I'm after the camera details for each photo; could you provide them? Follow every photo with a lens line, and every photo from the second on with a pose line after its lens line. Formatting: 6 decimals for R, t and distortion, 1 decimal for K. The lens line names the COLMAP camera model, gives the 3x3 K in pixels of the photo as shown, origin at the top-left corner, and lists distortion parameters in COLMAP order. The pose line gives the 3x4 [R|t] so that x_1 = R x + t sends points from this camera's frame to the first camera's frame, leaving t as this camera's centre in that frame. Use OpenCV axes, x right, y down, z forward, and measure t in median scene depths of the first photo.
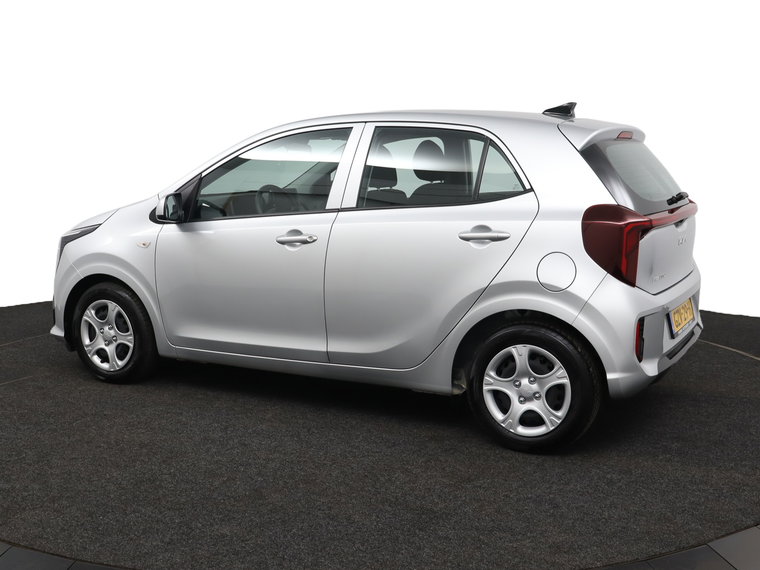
lens RADIAL K [[891.7, 0, 380.0], [0, 891.7, 285.0], [0, 0, 1]] dist [-0.020106, 0.005688]
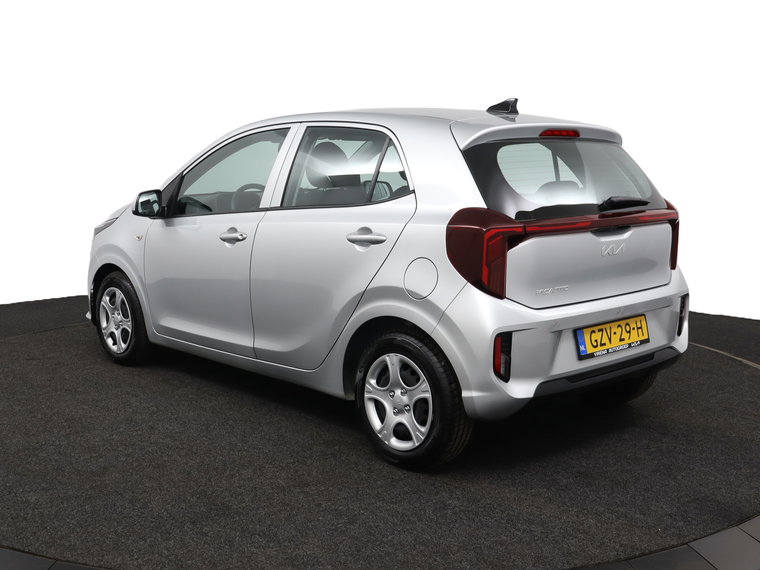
lens RADIAL K [[891.7, 0, 380.0], [0, 891.7, 285.0], [0, 0, 1]] dist [-0.020106, 0.005688]
pose [[0.949125, 0.048018, -0.311217, 0.431383], [-0.048441, 0.998806, 0.006376, -0.011508], [0.311152, 0.009024, 0.950317, 0.085512]]
